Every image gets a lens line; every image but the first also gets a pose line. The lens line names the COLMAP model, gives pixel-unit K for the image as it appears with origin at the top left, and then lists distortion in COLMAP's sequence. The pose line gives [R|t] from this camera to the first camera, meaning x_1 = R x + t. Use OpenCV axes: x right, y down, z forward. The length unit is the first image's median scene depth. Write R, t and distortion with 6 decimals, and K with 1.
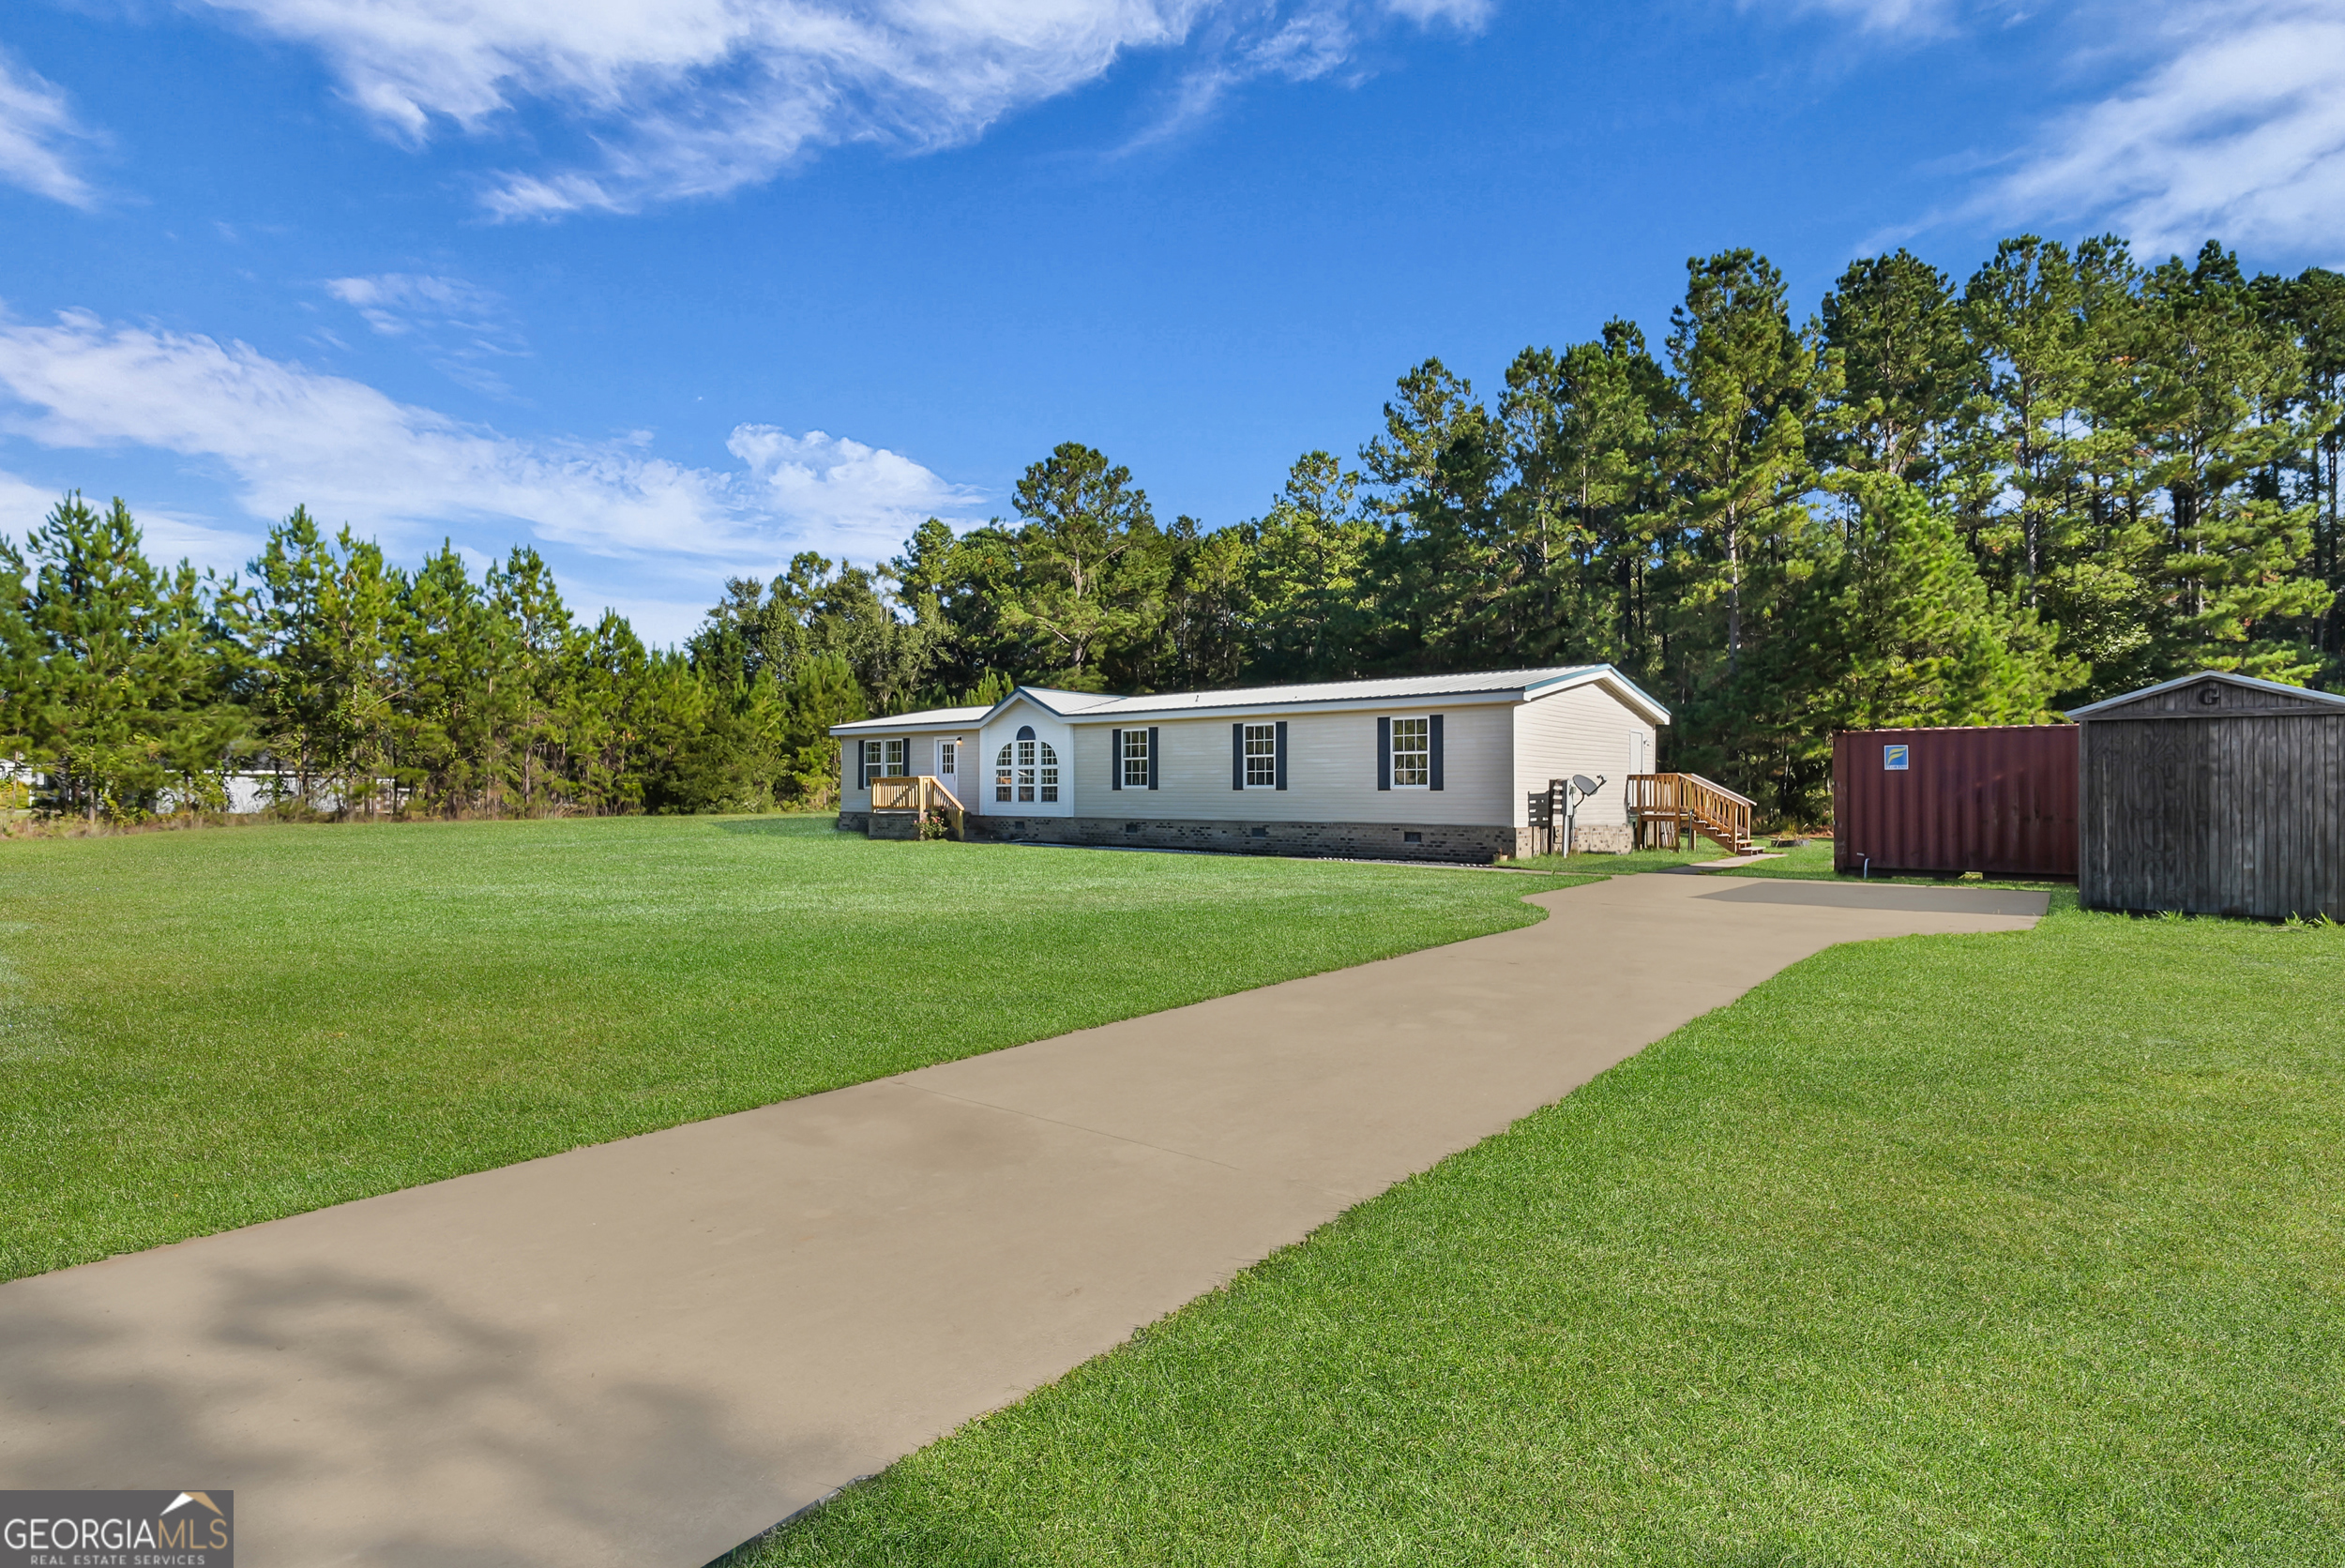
lens RADIAL K [[1123.4, 0, 1172.5], [0, 1123.4, 784.0], [0, 0, 1]] dist [0.001573, -0.000392]
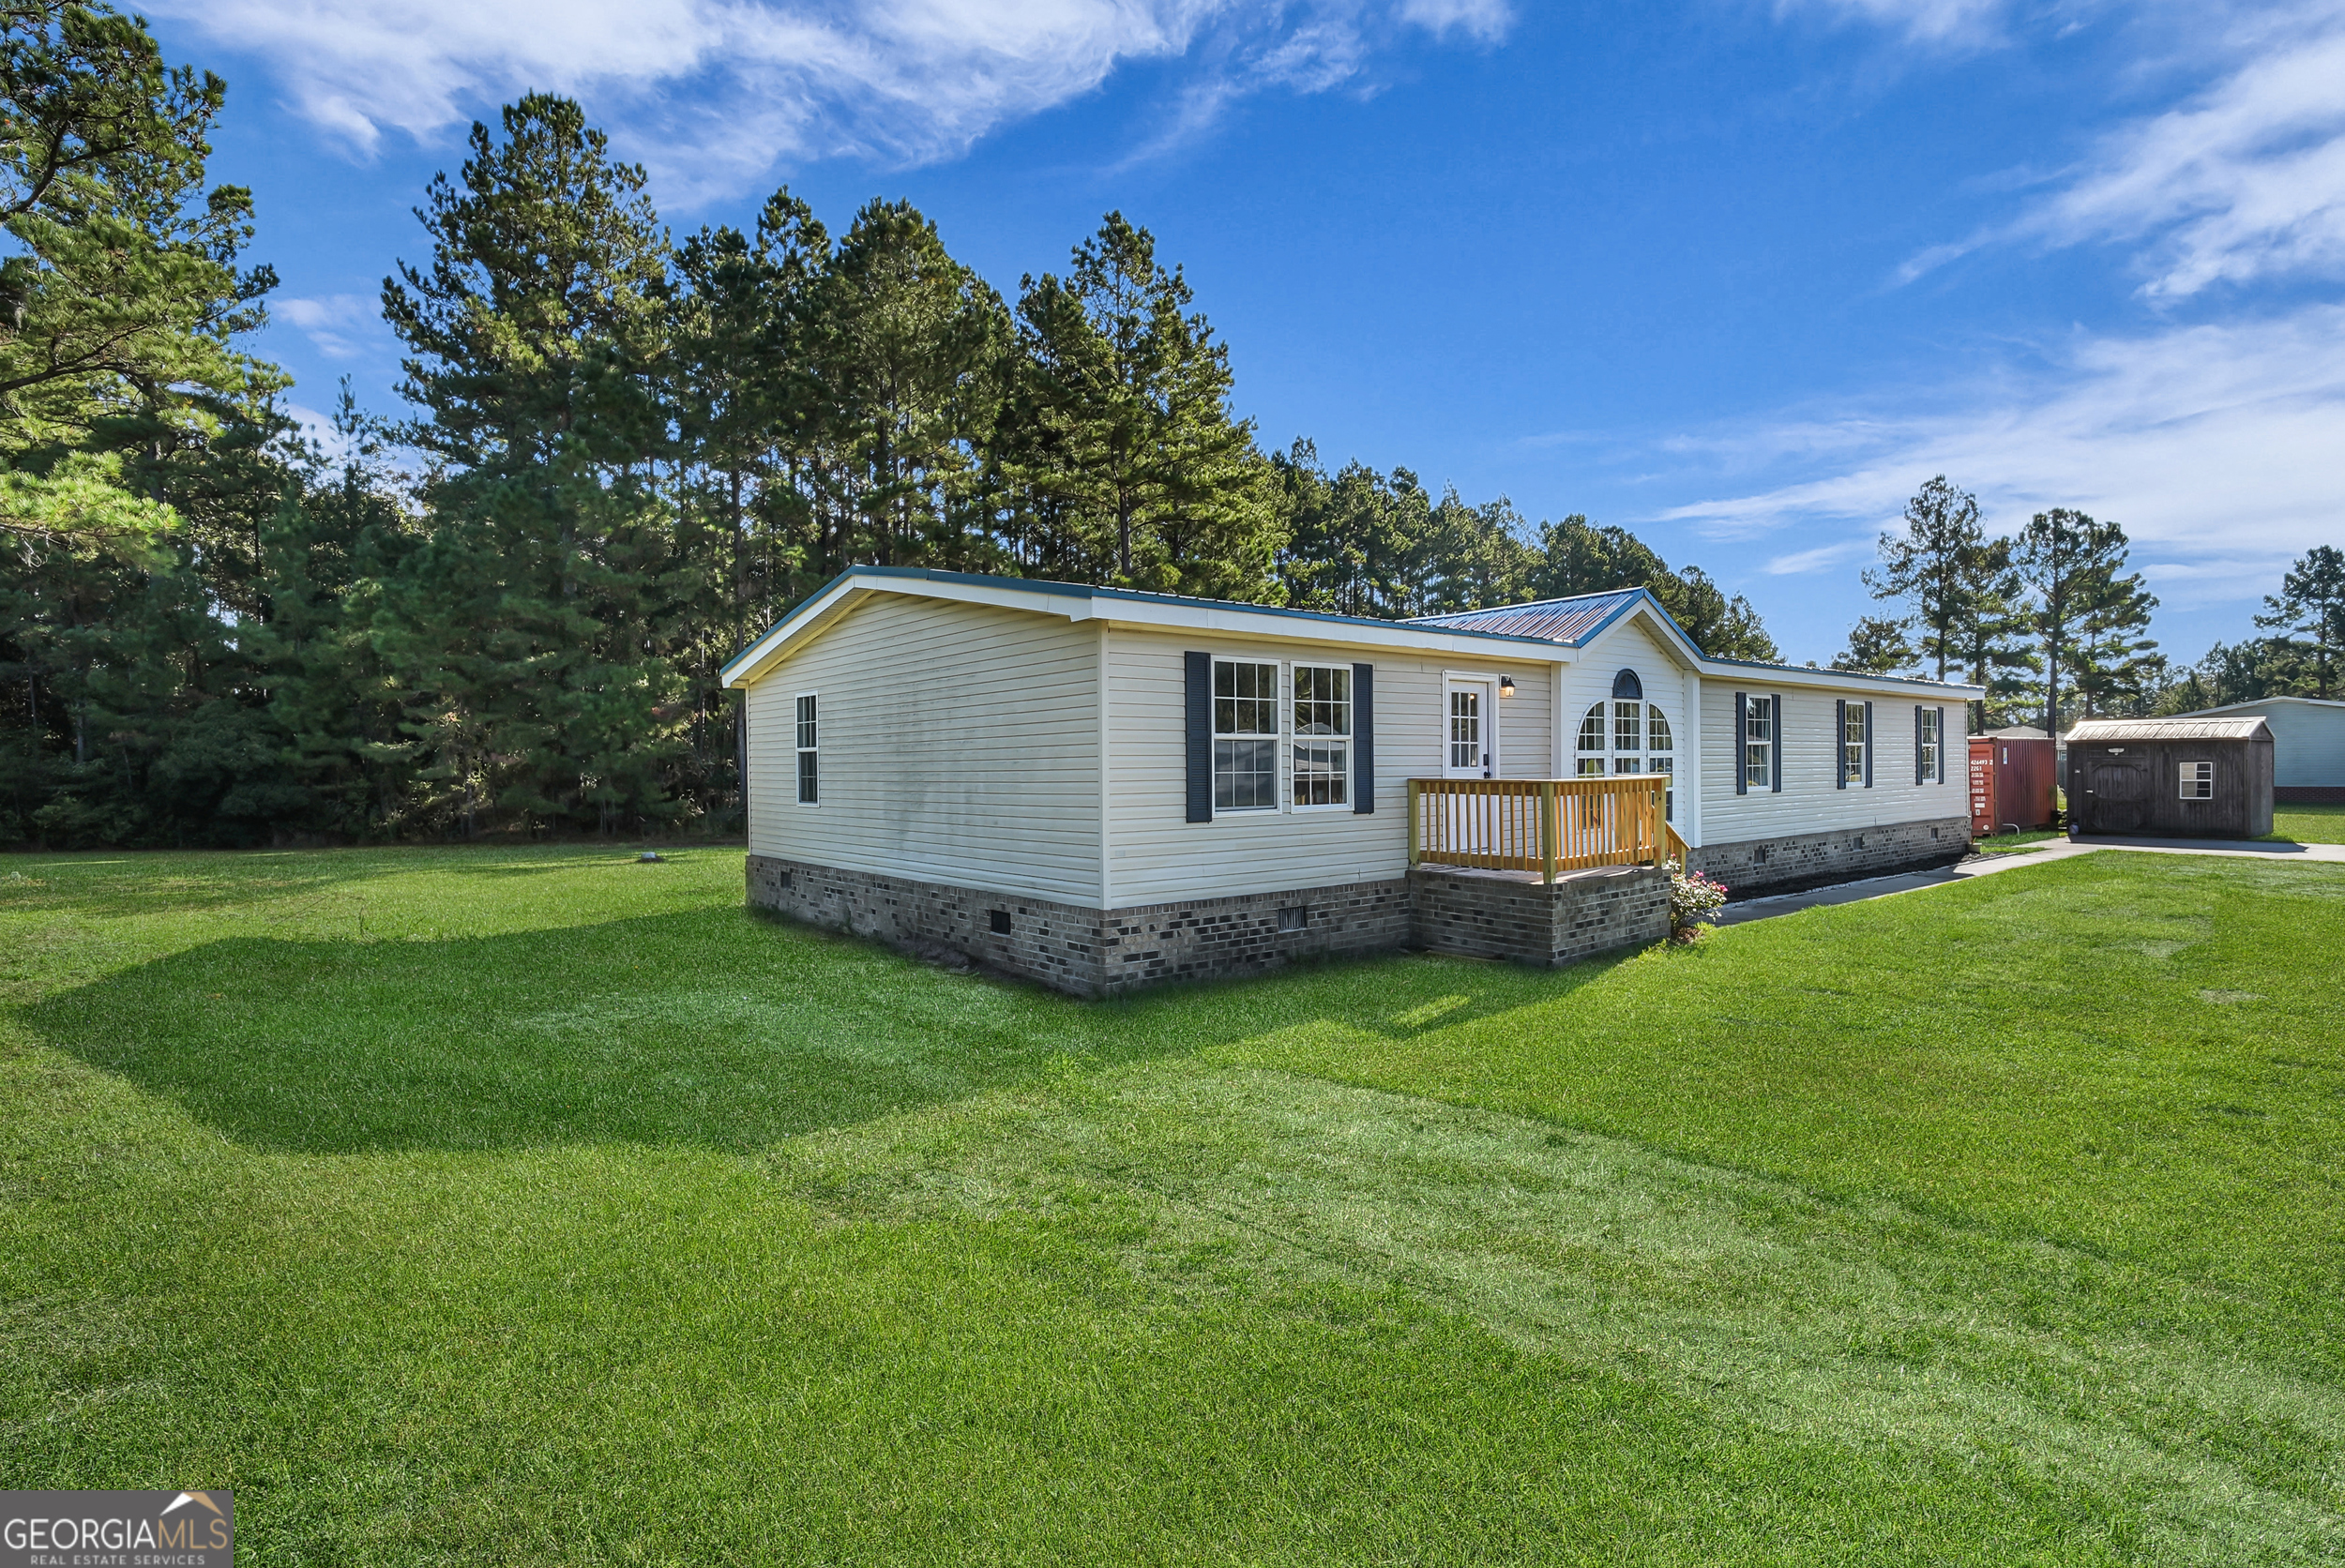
lens RADIAL K [[1123.4, 0, 1172.5], [0, 1123.4, 784.0], [0, 0, 1]] dist [0.001573, -0.000392]
pose [[0.202481, -0.019044, 0.979101, -0.637477], [0.005311, 0.999818, 0.018349, -0.011736], [-0.979272, 0.001485, 0.202545, 1.074744]]
